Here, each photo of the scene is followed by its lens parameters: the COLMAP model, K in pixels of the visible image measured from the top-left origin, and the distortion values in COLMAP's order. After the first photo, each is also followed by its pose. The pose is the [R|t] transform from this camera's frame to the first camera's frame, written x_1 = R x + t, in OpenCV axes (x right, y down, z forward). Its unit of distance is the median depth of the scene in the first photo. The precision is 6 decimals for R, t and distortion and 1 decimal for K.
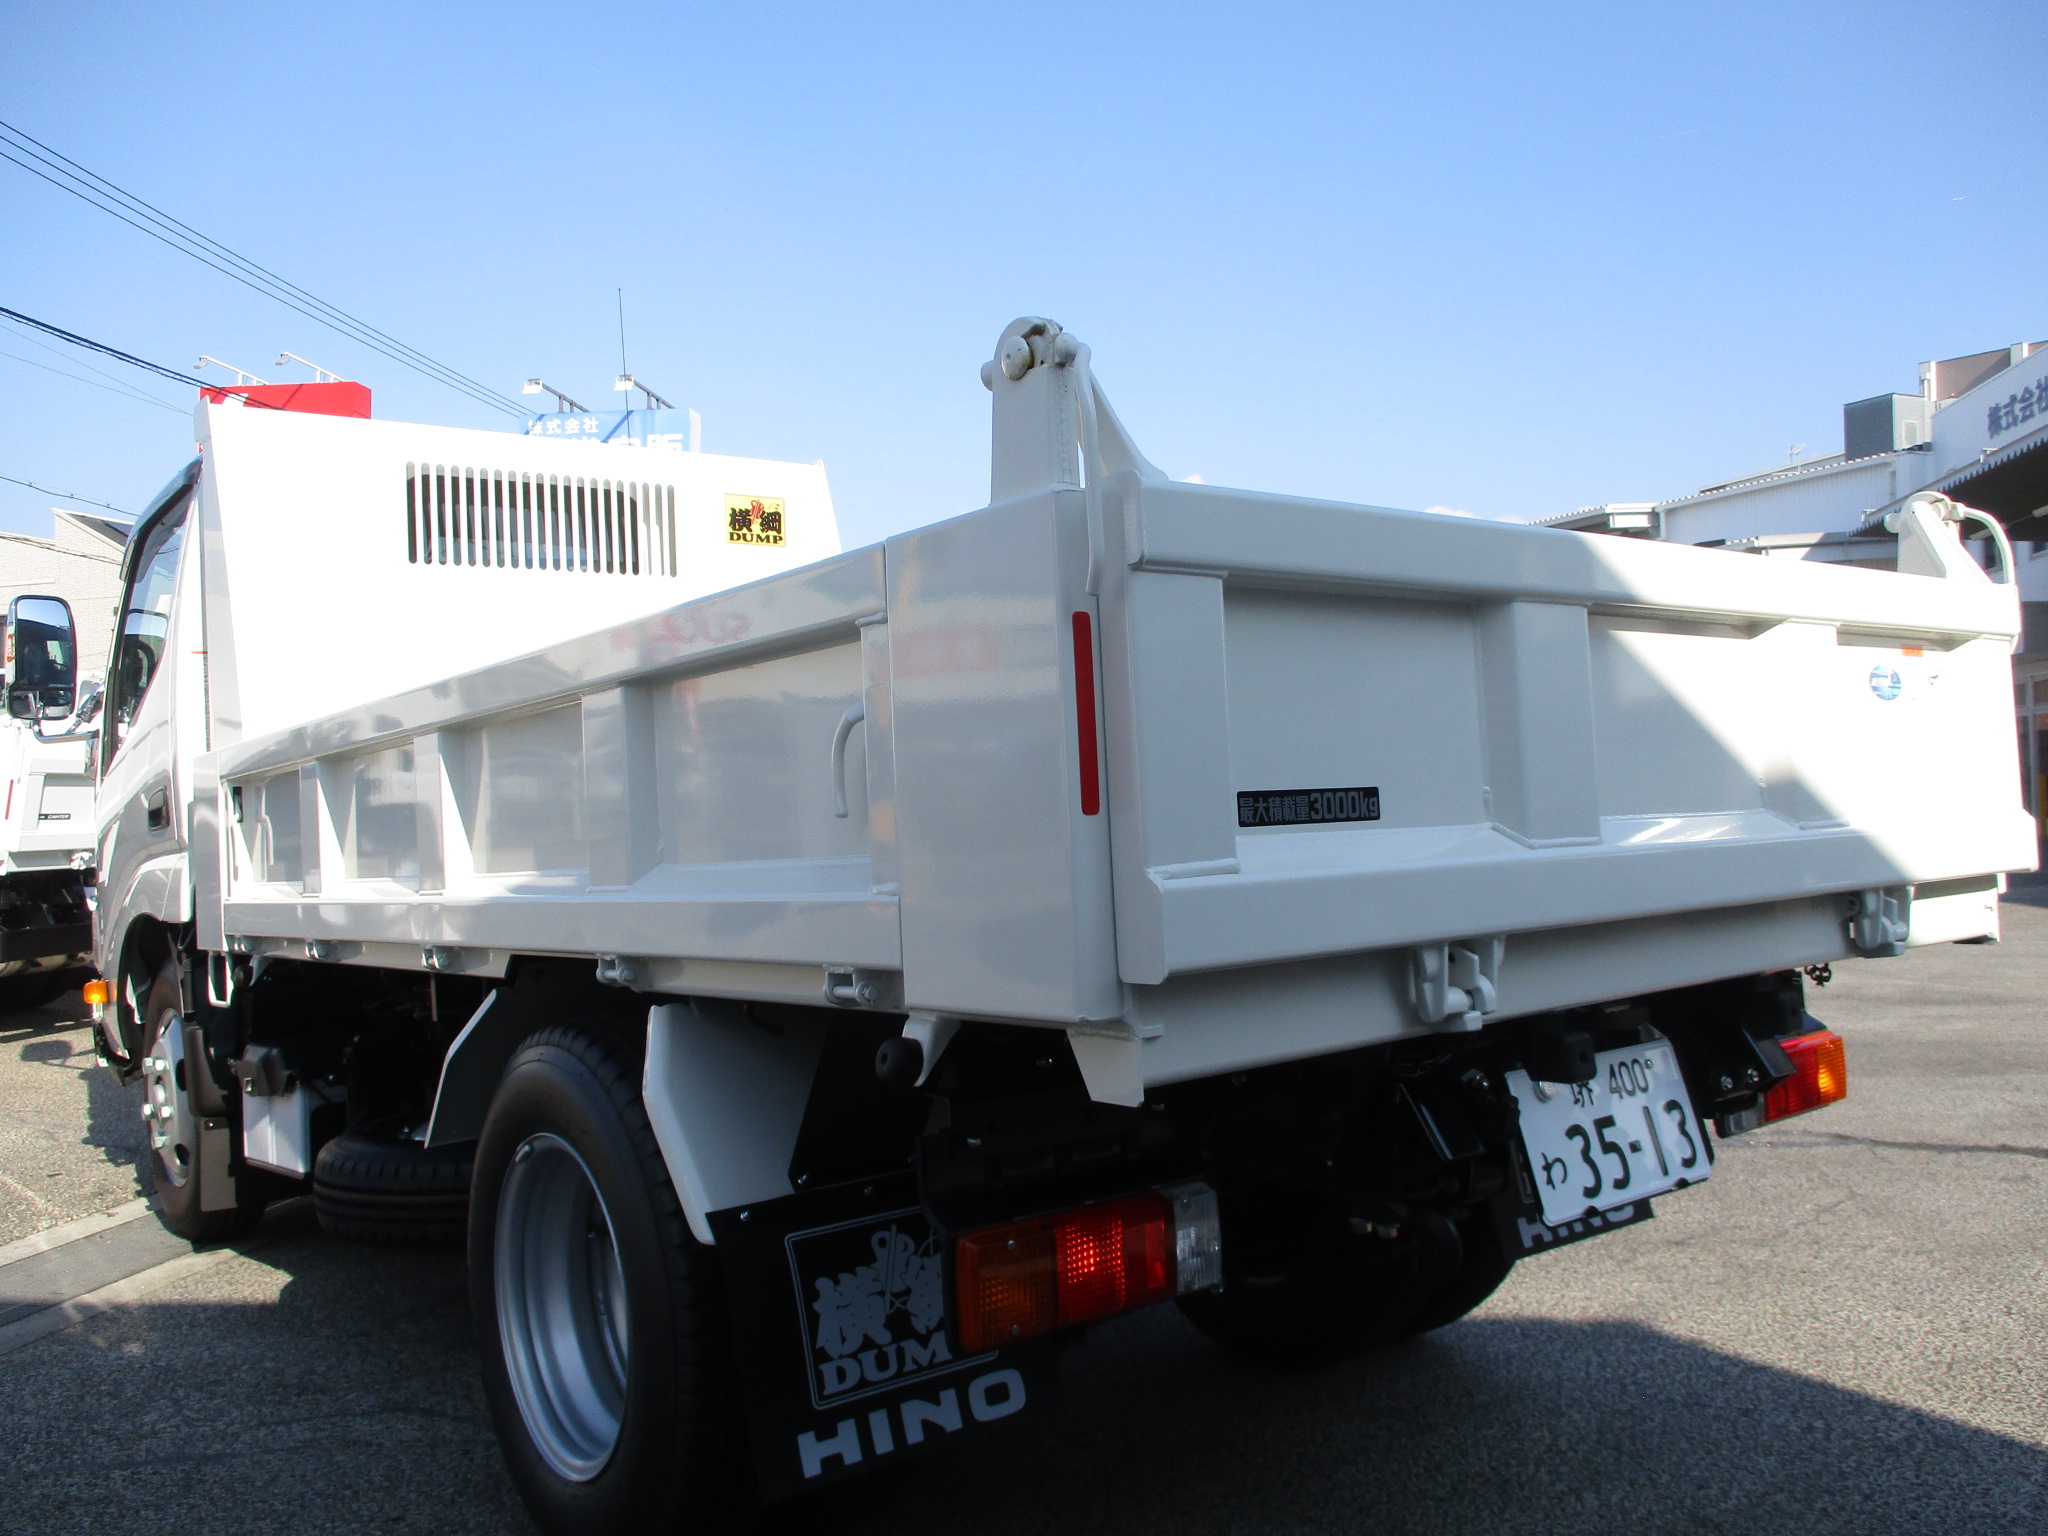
lens RADIAL K [[1708.2, 0, 1034.1], [0, 1708.2, 767.7], [0, 0, 1]] dist [-0.030443, 0.023263]
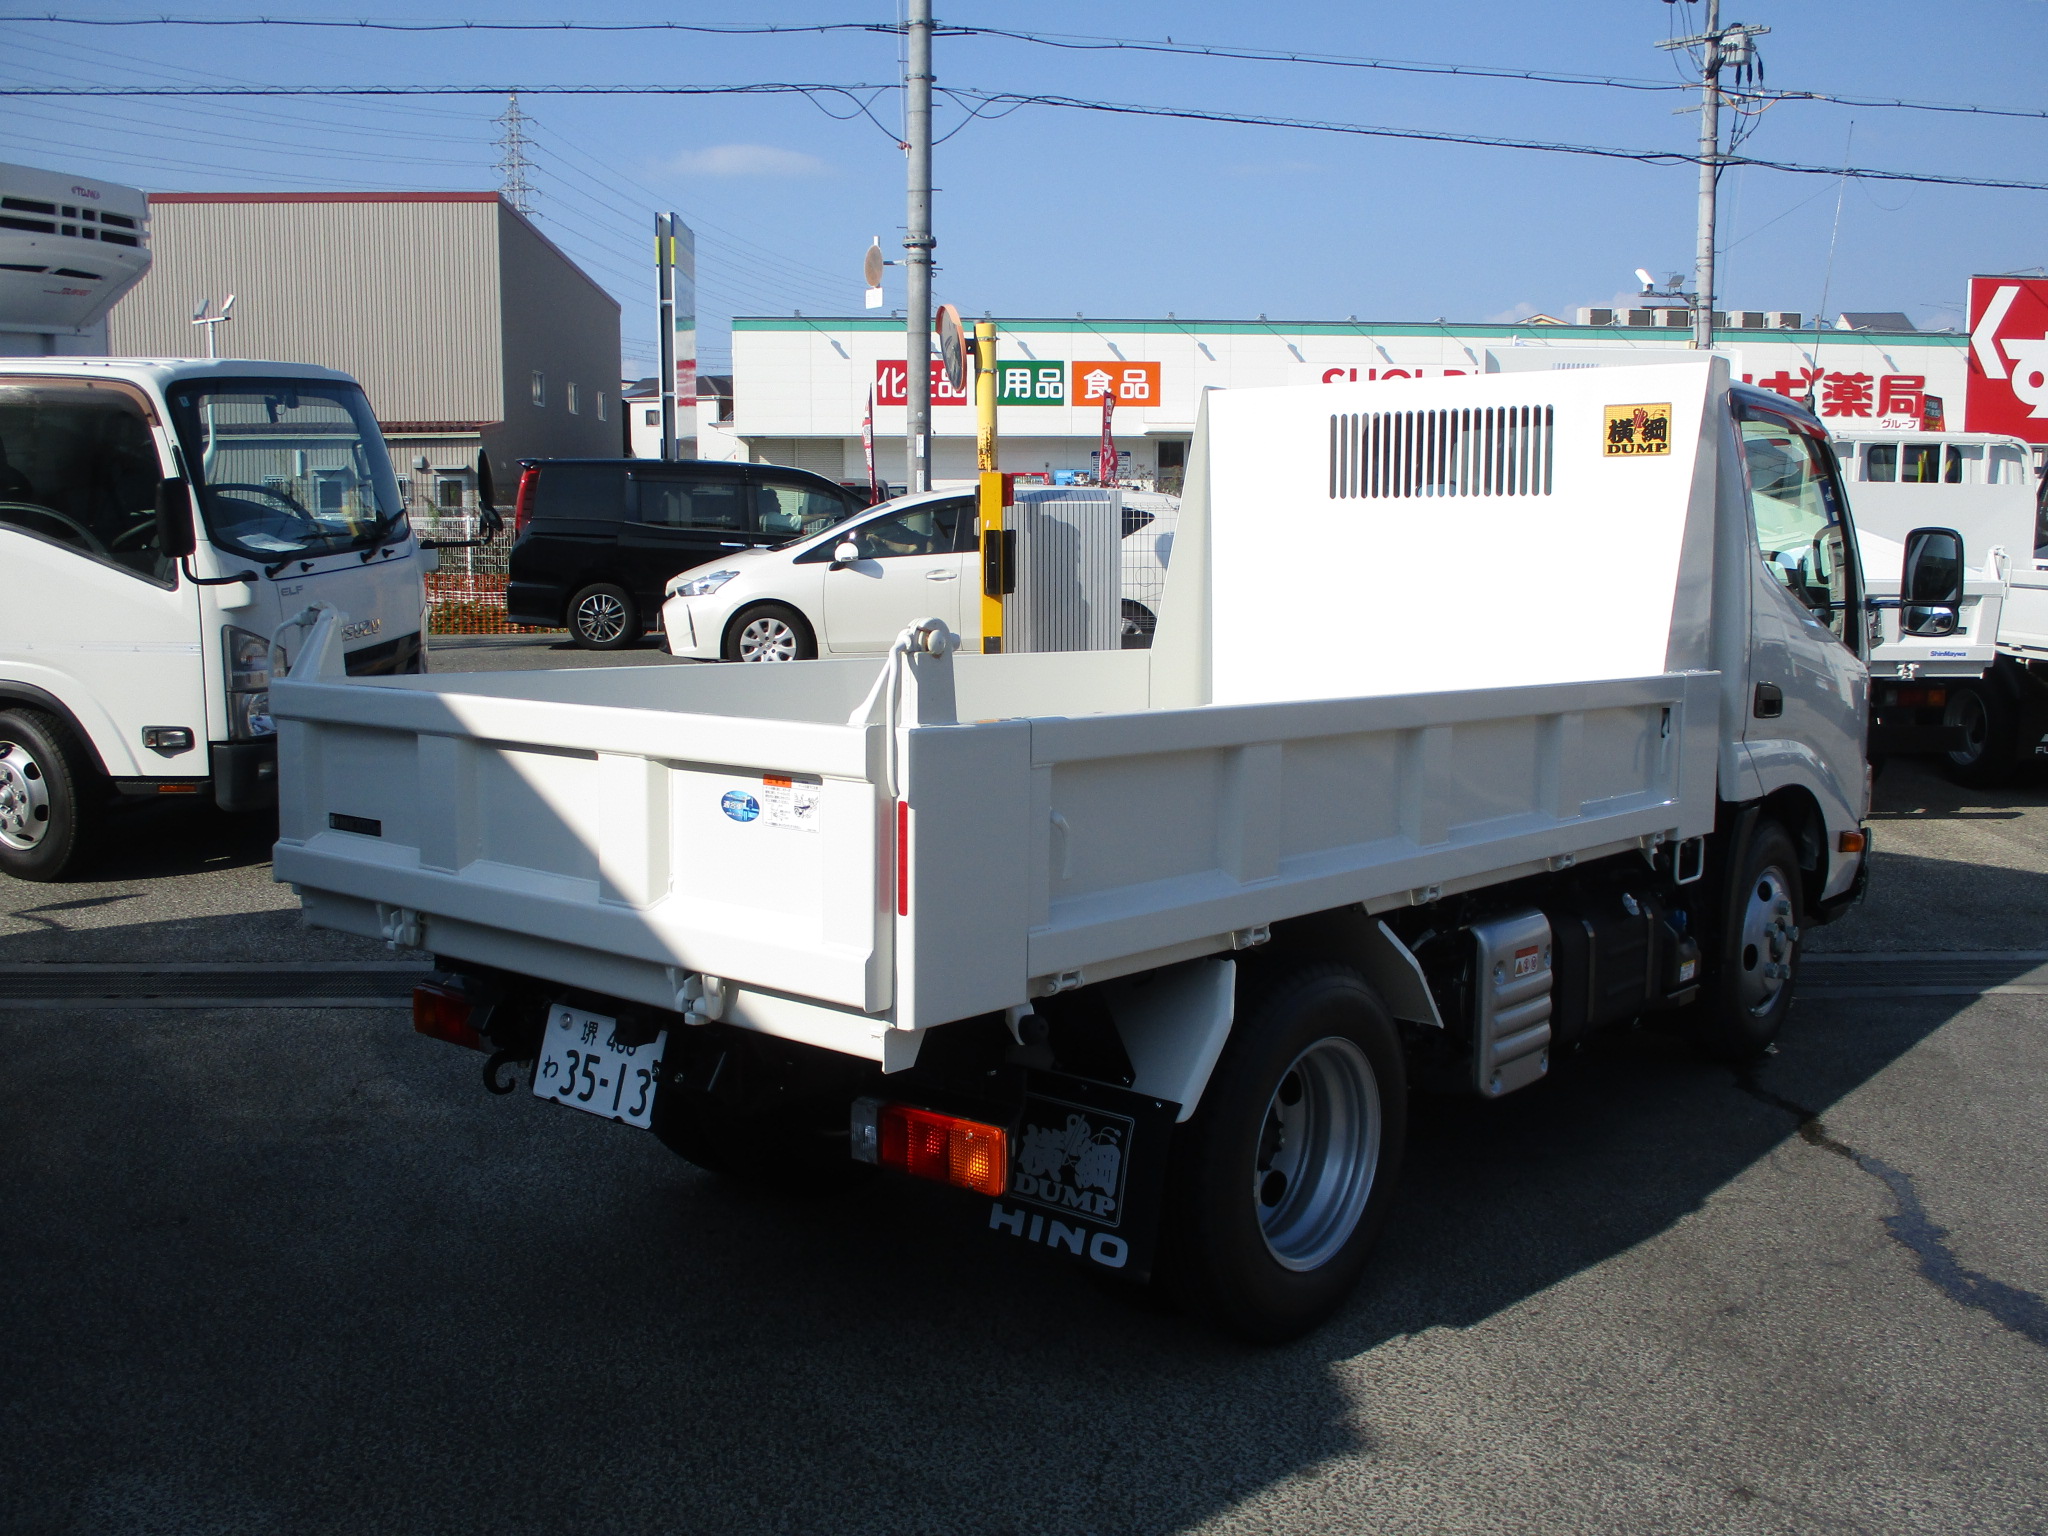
lens RADIAL K [[1942.0, 0, 1026.7], [0, 1942.0, 784.9], [0, 0, 1]] dist [-0.055005, 0.000000]
pose [[0.192133, 0.157400, -0.968664, 2.017934], [0.018823, 0.986281, 0.163996, -0.309022], [0.981188, -0.049742, 0.186534, 1.042220]]
